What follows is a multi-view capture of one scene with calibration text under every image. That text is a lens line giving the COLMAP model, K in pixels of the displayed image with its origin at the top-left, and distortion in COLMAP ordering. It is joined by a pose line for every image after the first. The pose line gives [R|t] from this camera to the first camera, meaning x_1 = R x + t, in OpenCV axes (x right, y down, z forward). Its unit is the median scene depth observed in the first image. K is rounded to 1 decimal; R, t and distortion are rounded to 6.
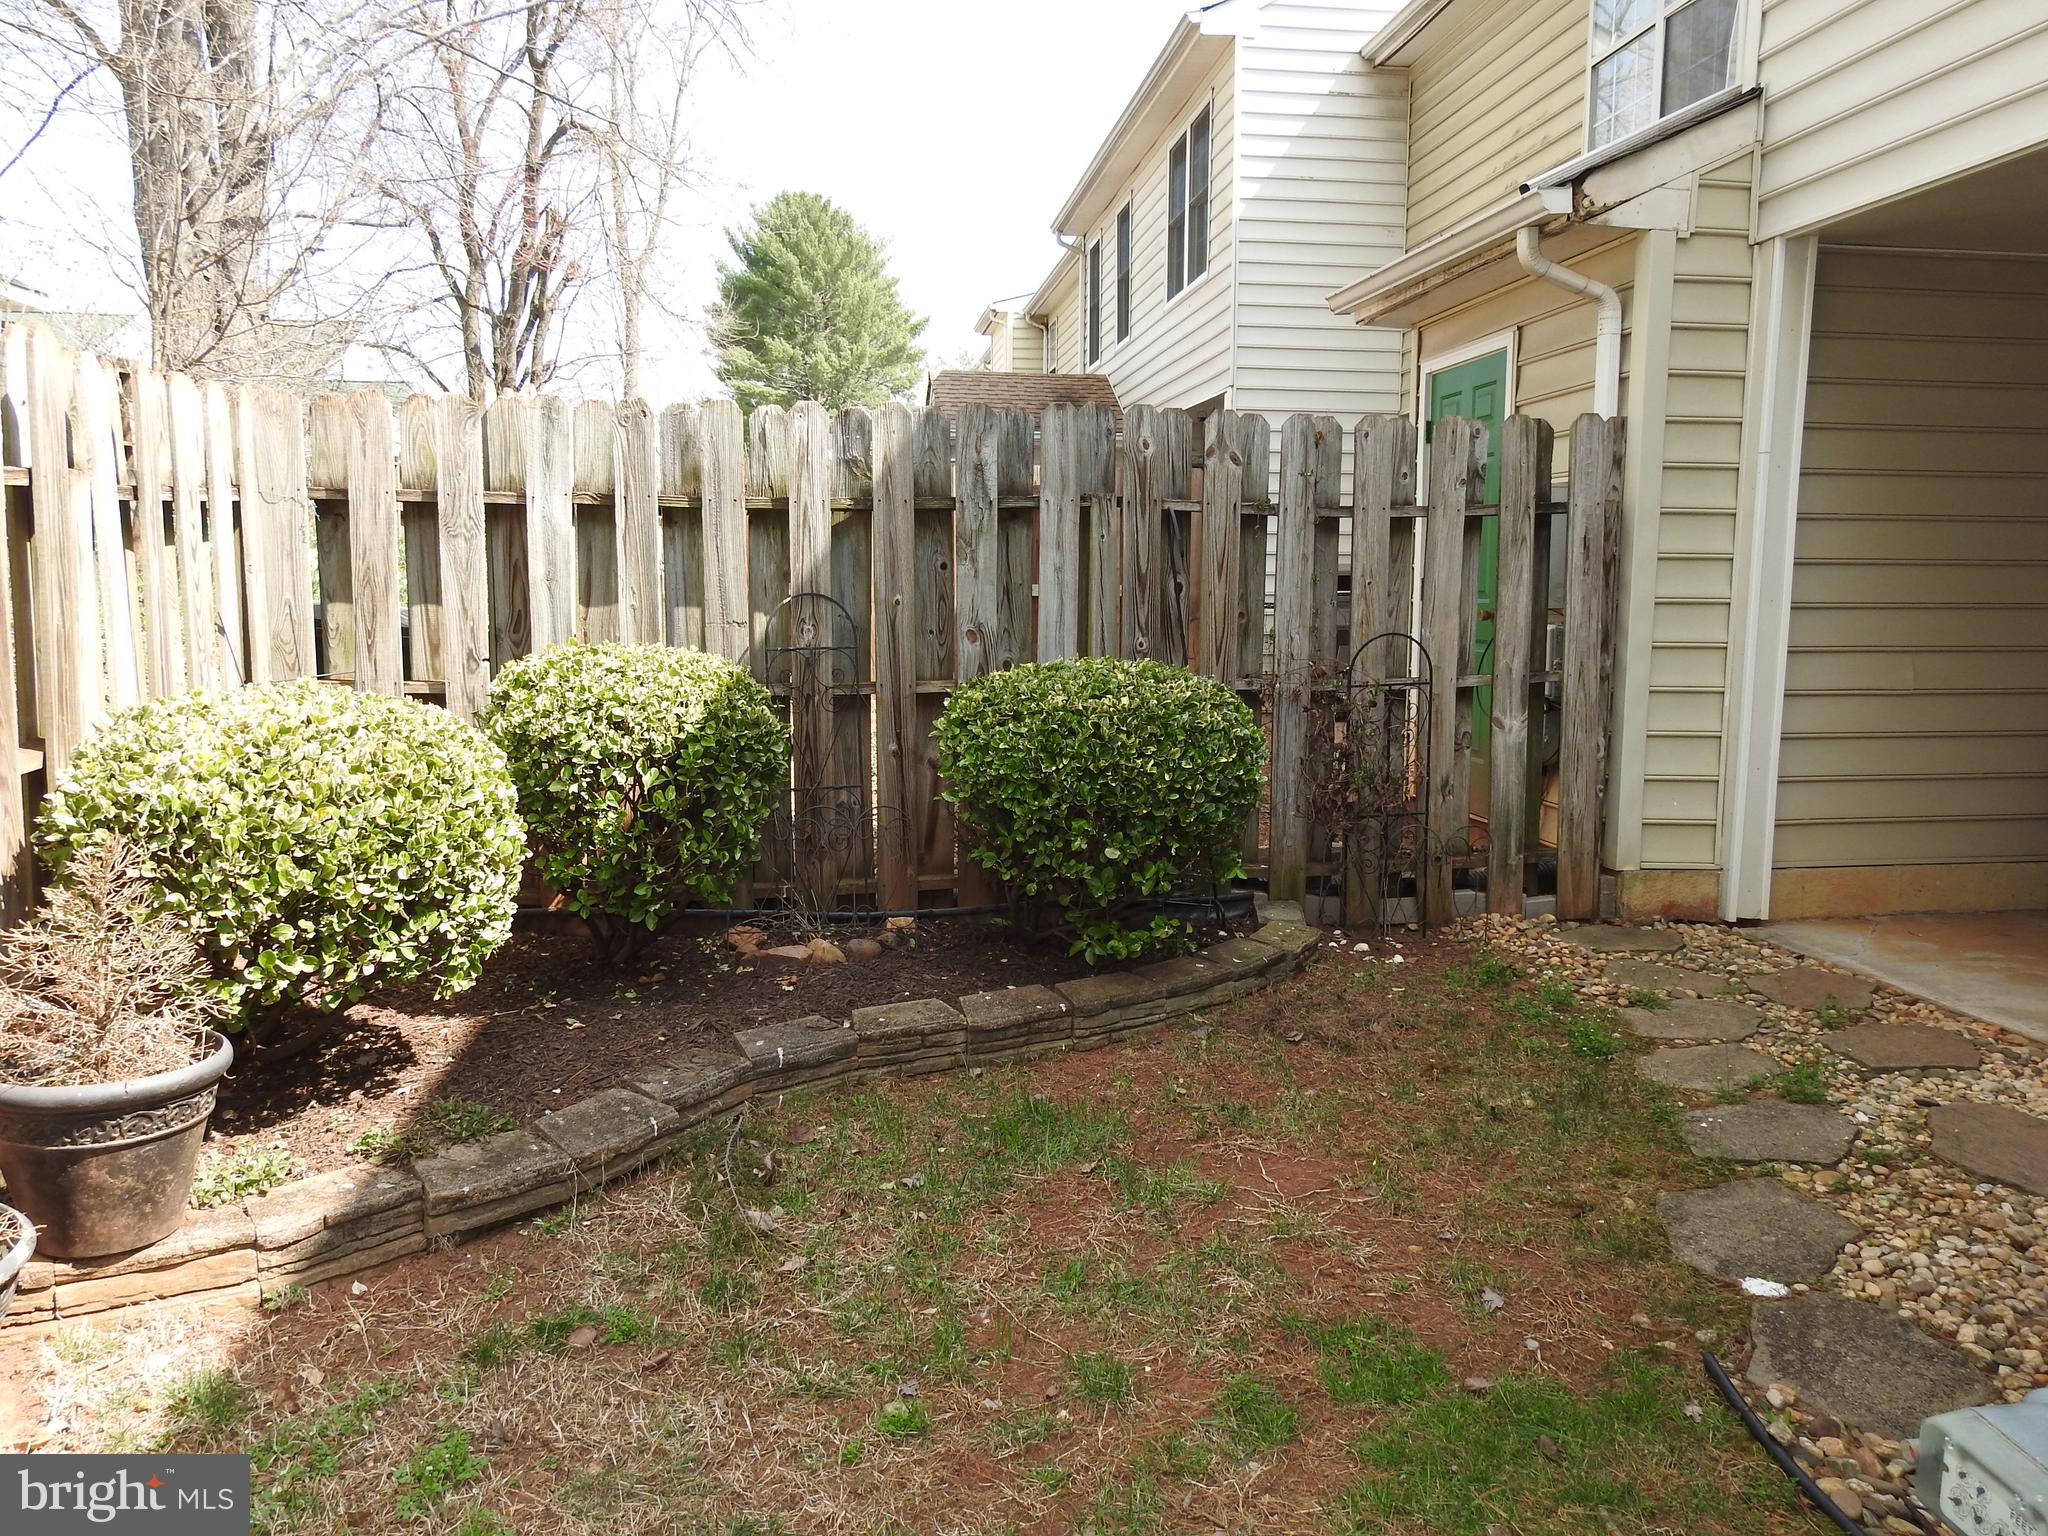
lens RADIAL K [[1465.1, 0, 1018.5], [0, 1465.1, 765.3], [0, 0, 1]] dist [-0.000338, 0.004876]
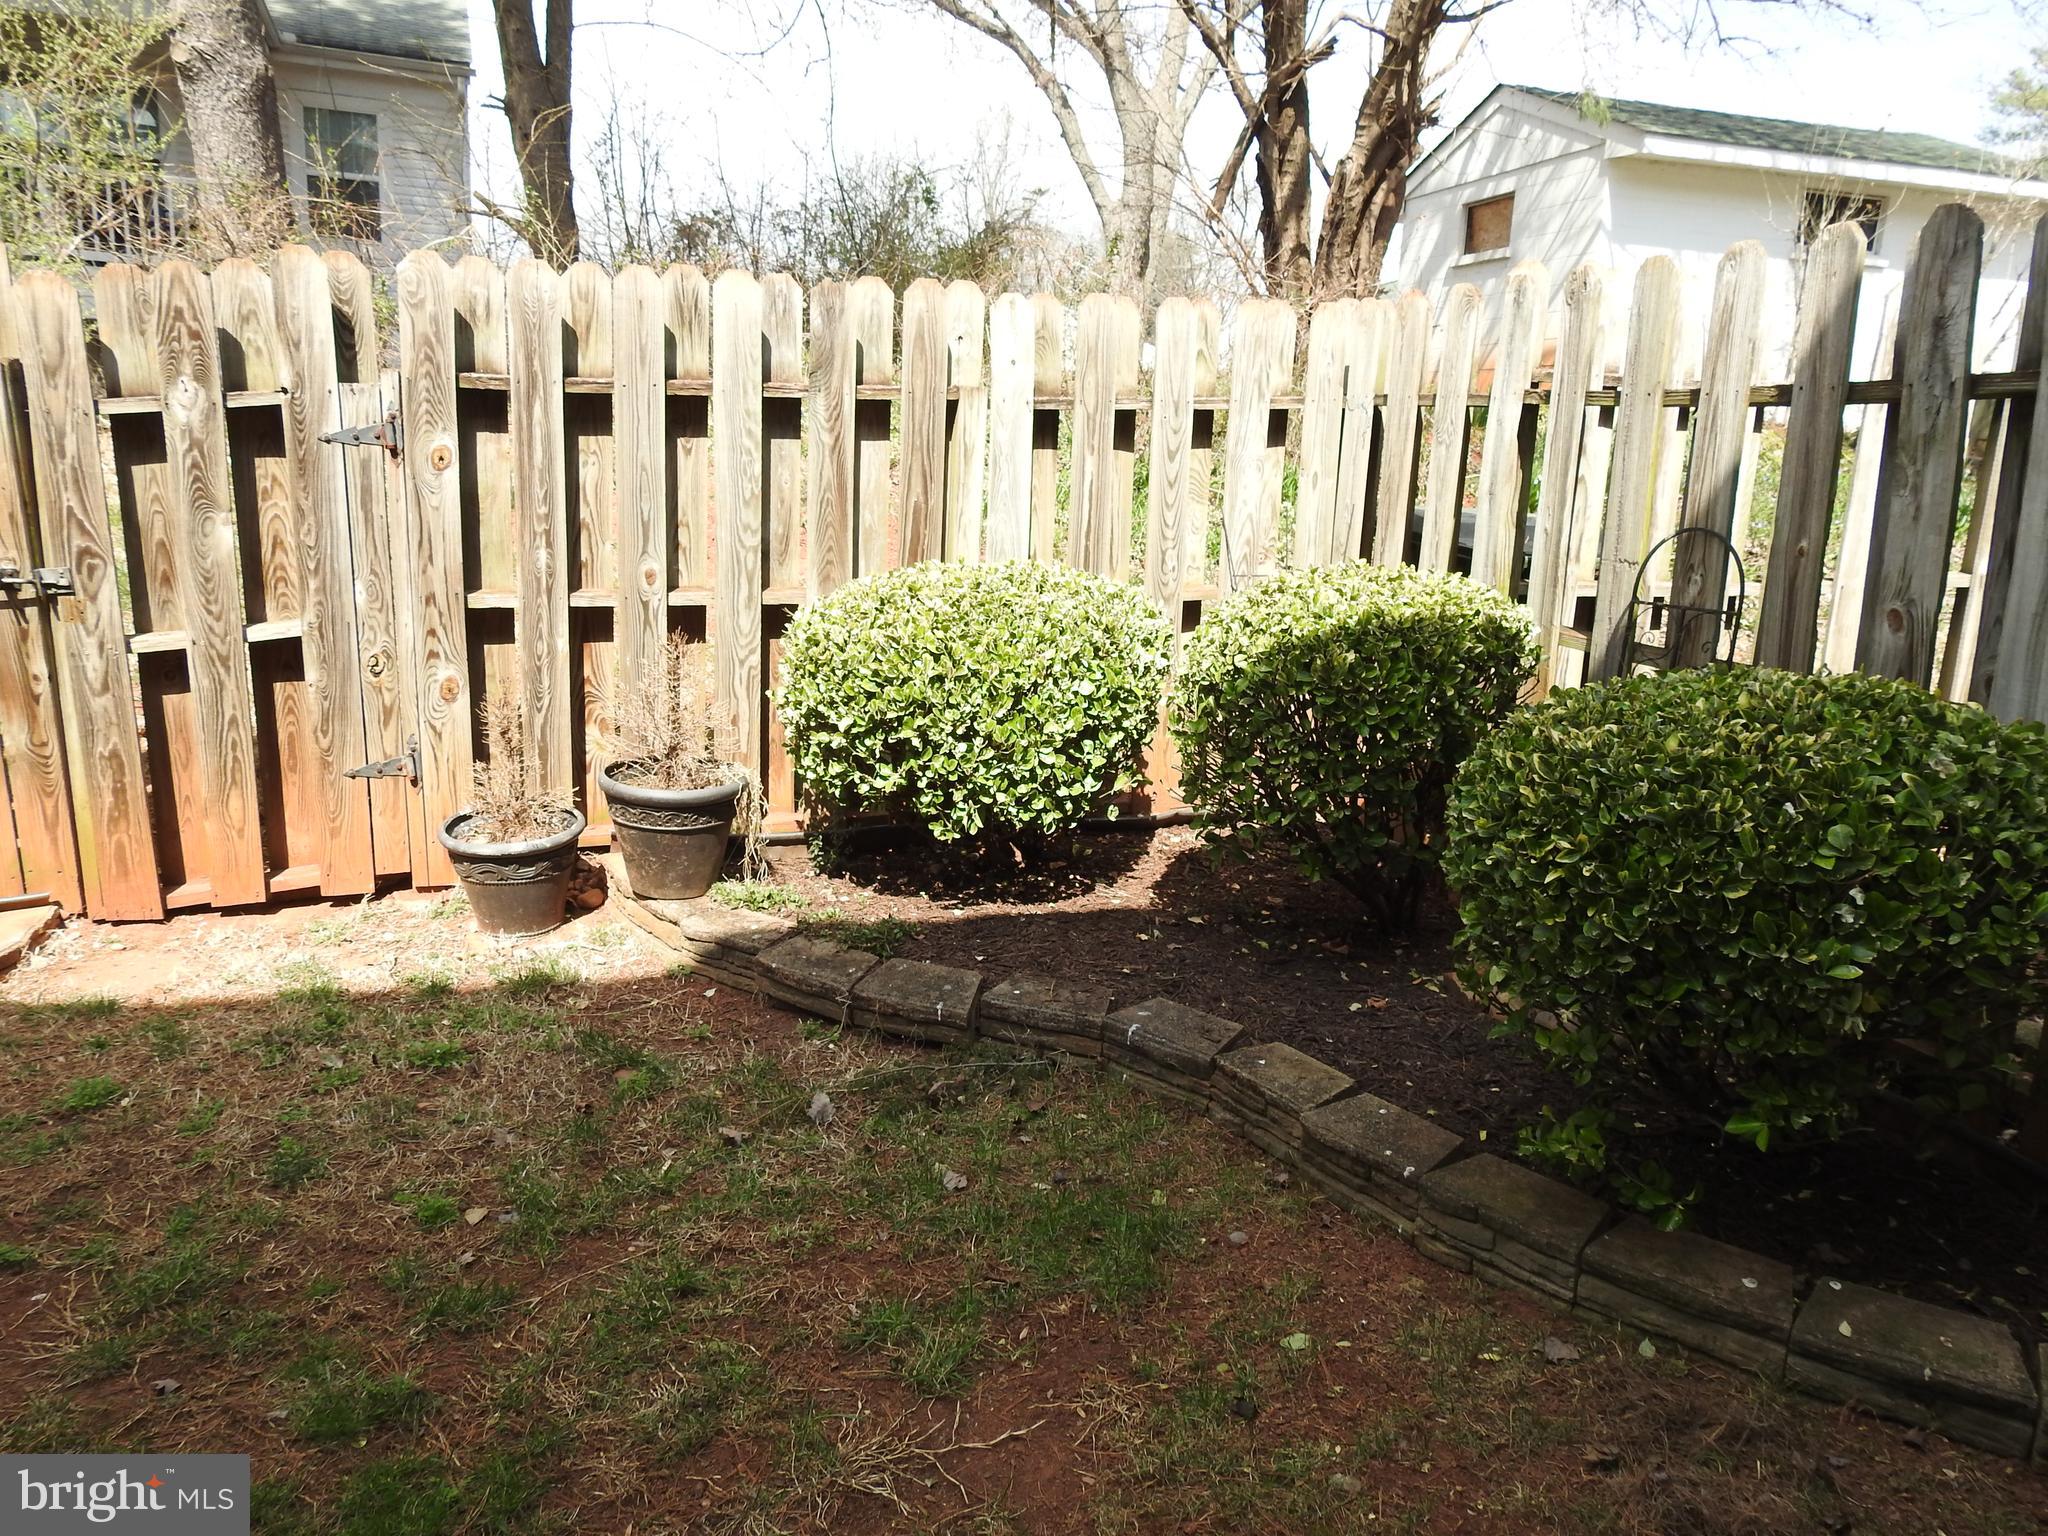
lens RADIAL K [[1465.1, 0, 1017.8], [0, 1465.1, 767.0], [0, 0, 1]] dist [-0.000338, 0.004876]
pose [[0.136510, 0.216333, -0.966729, 0.617098], [-0.152982, 0.968762, 0.195186, -0.115339], [0.978755, 0.121247, 0.165341, 0.713559]]
